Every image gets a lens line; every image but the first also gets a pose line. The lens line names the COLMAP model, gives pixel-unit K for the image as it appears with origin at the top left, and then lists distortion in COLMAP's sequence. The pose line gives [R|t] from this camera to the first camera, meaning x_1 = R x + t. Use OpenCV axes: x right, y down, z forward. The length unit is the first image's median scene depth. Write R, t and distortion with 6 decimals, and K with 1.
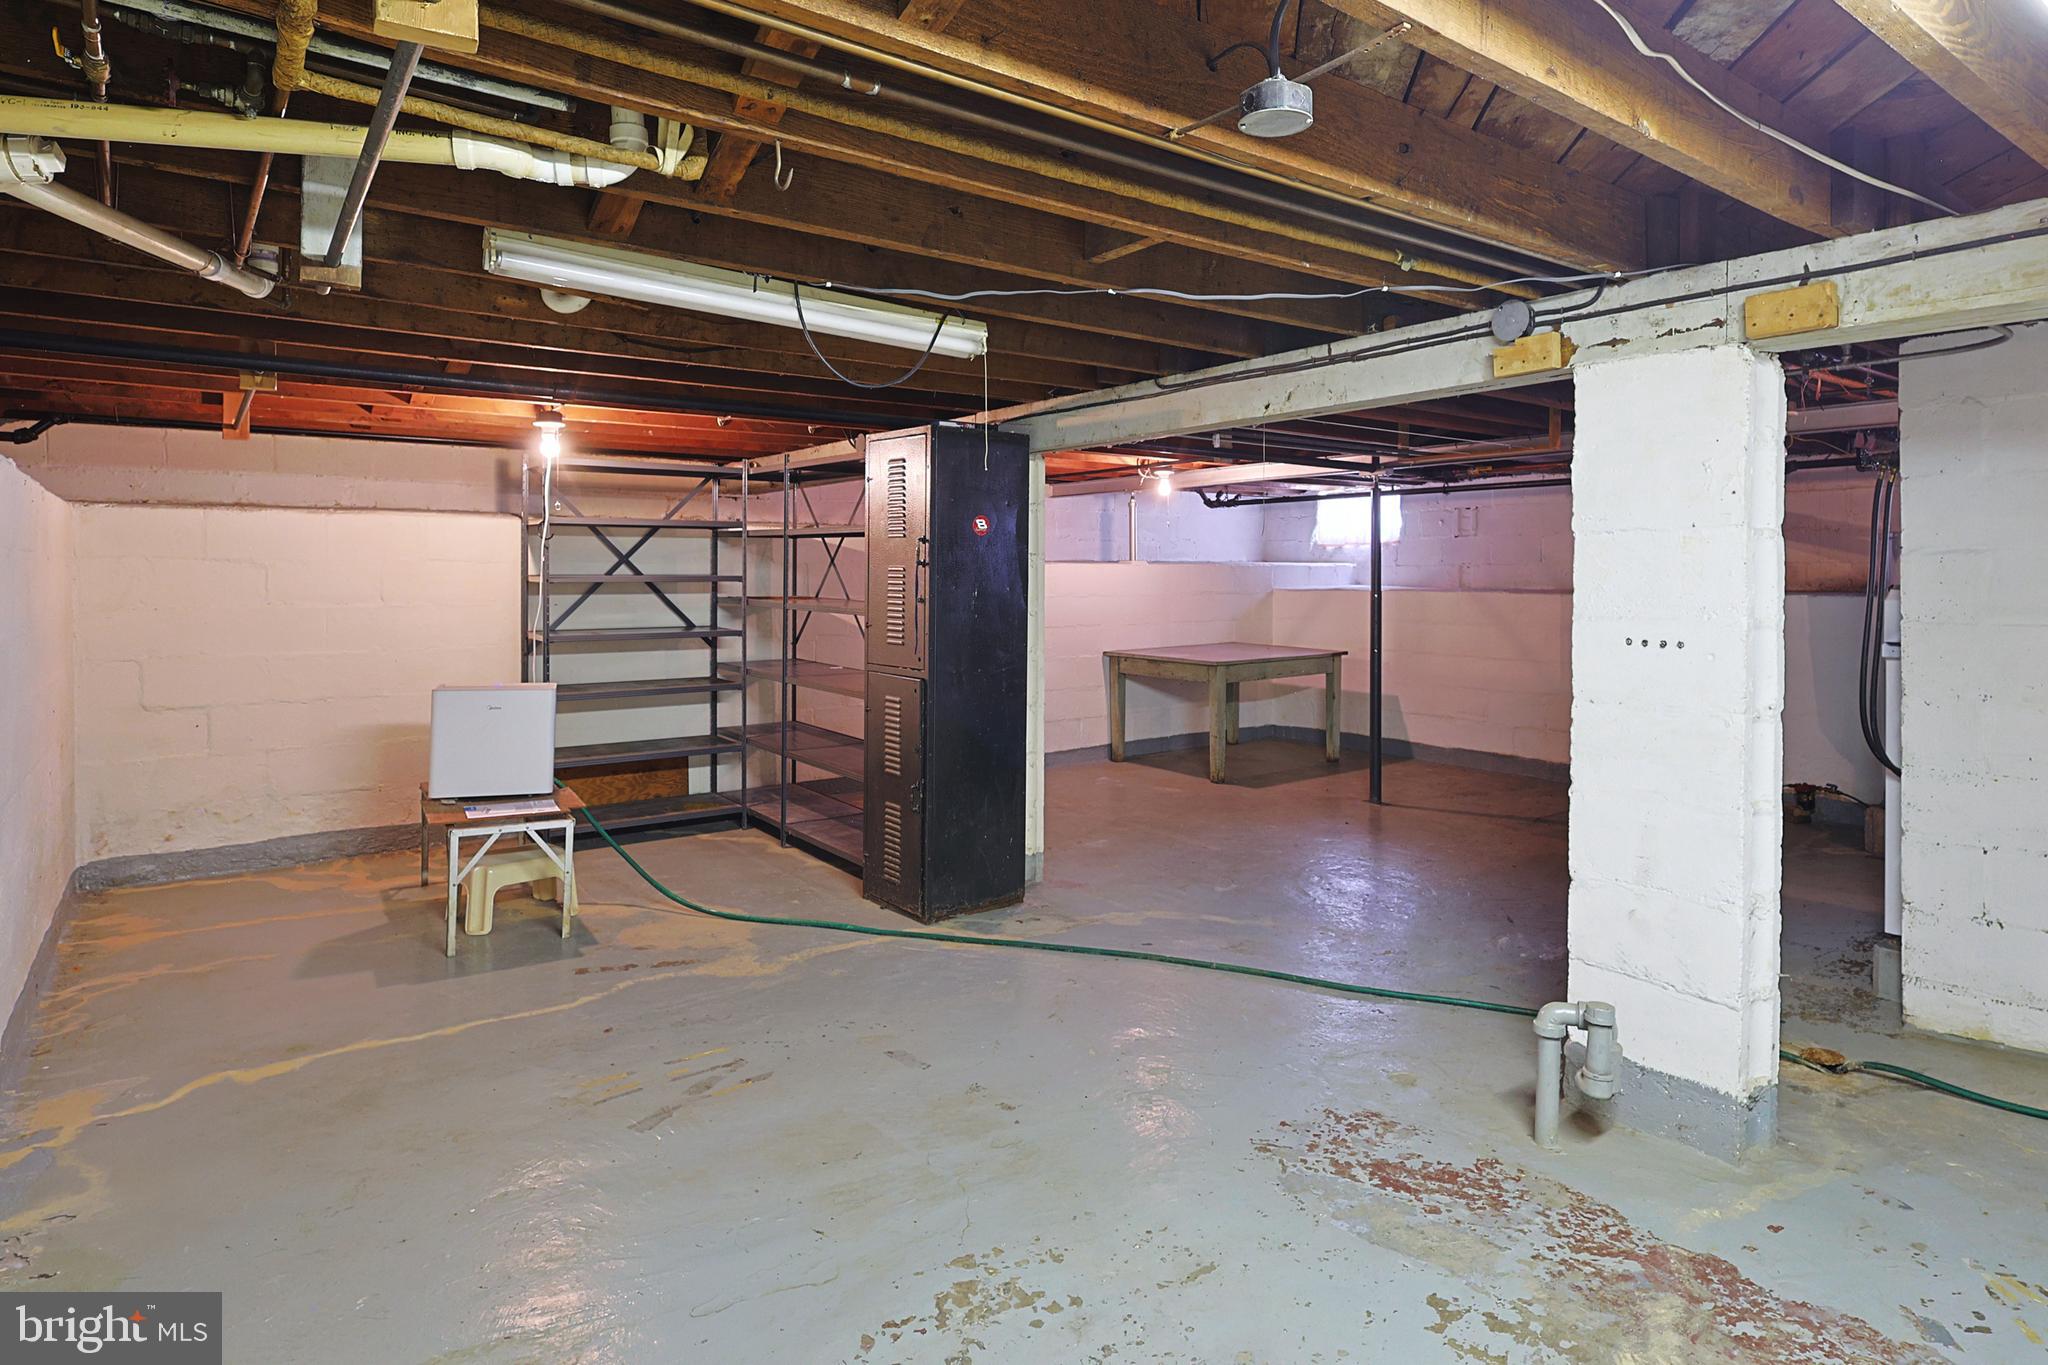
lens RADIAL K [[972.0, 0, 1028.5], [0, 972.0, 692.8], [0, 0, 1]] dist [-0.001771, 0.000879]
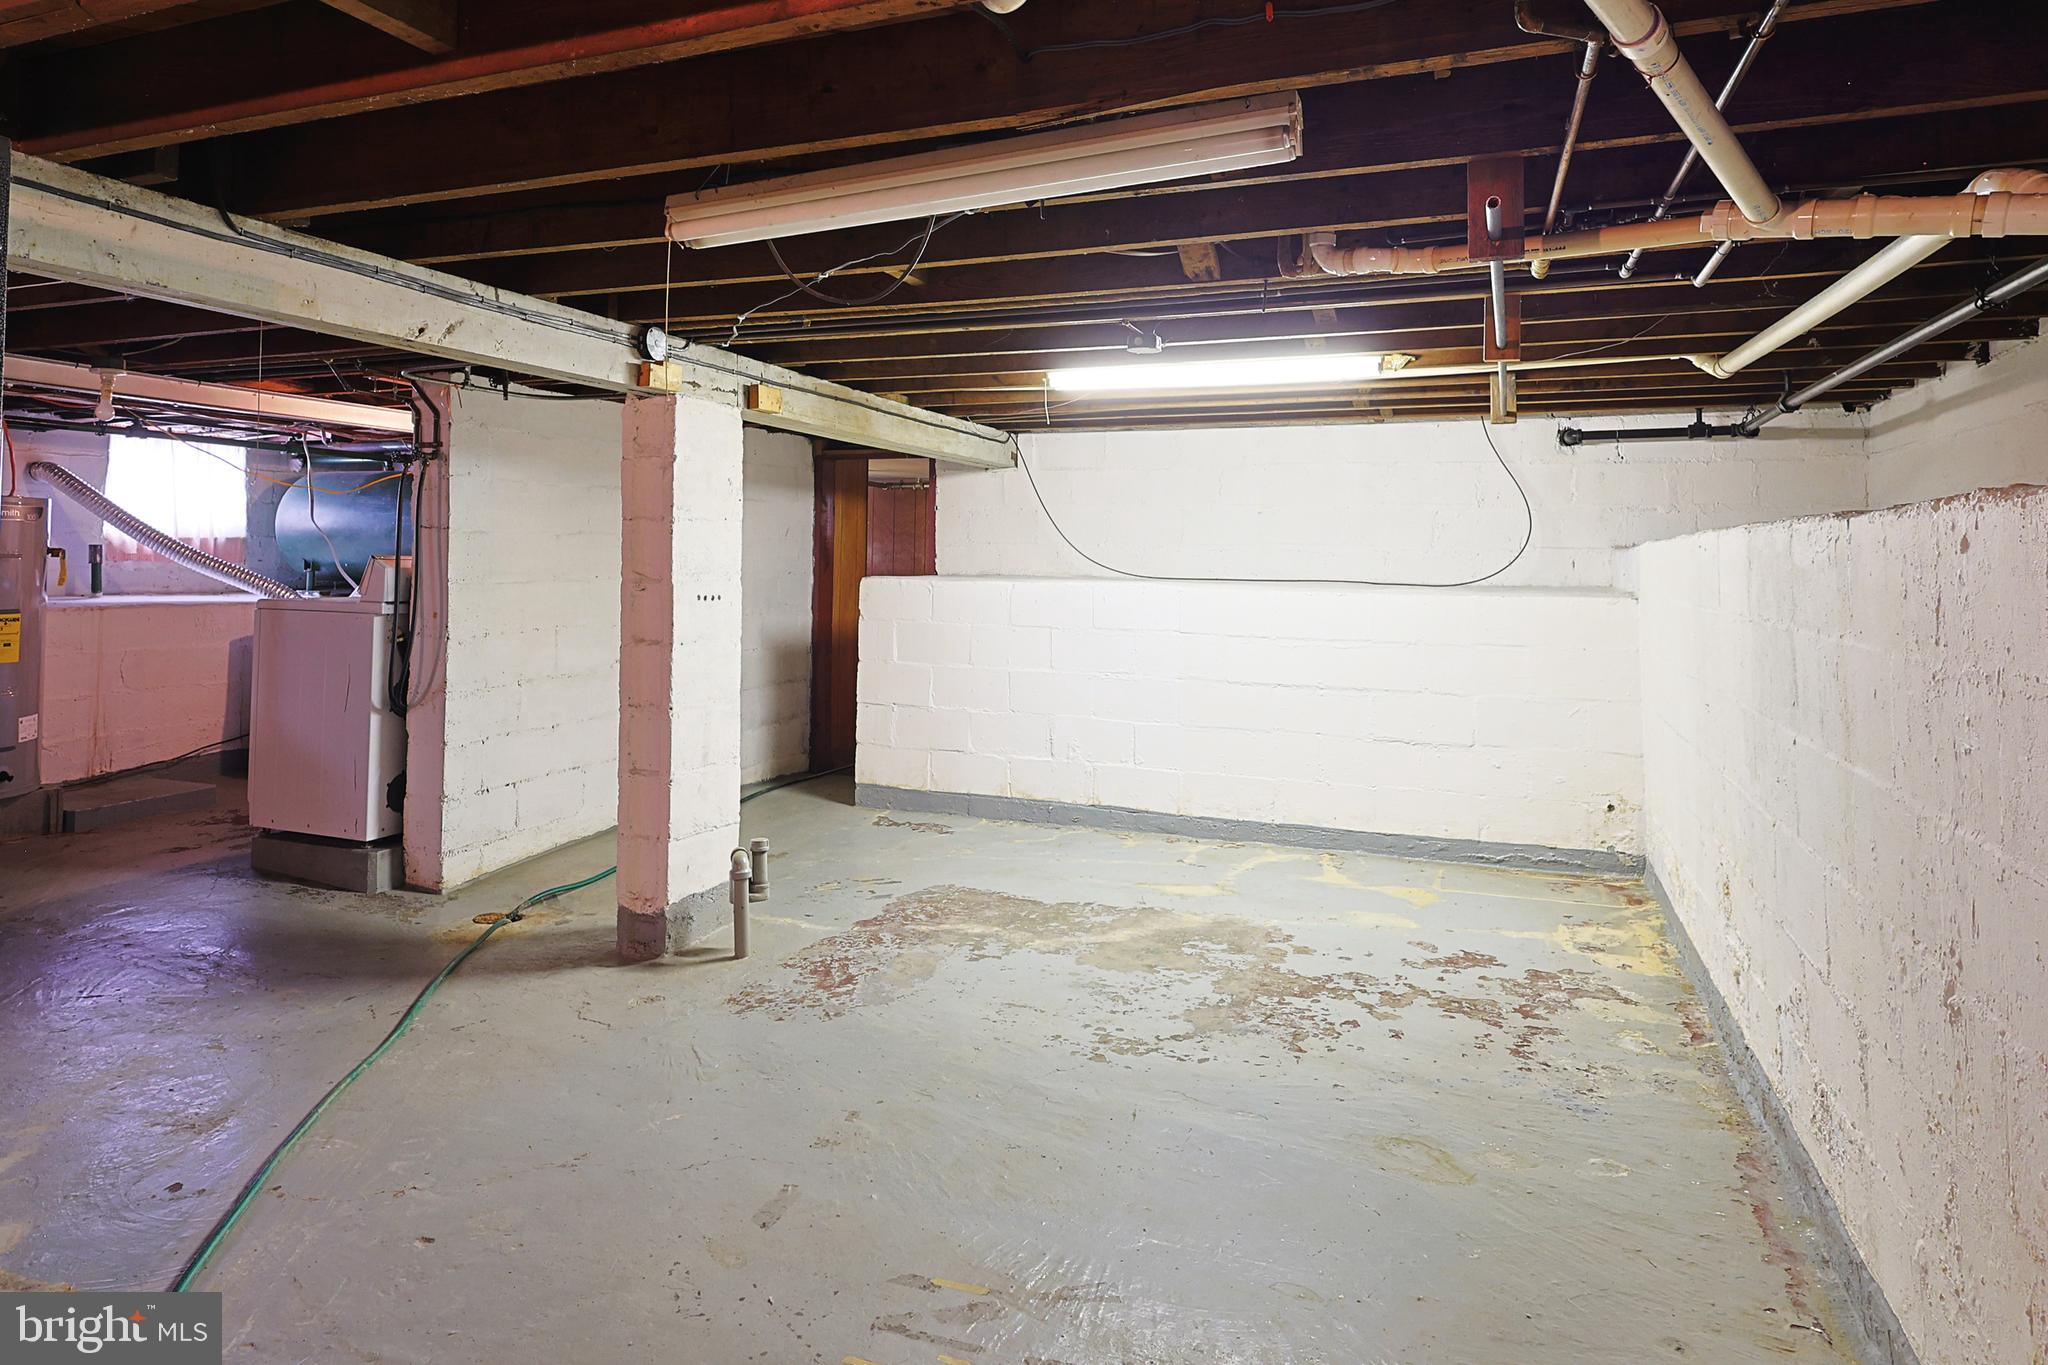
lens RADIAL K [[972.0, 0, 1028.5], [0, 972.0, 692.8], [0, 0, 1]] dist [-0.001771, 0.000879]
pose [[-0.405123, -0.128960, 0.905121, -0.953282], [0.094923, 0.978719, 0.181932, -0.140263], [-0.909321, 0.159622, -0.384260, 1.219717]]
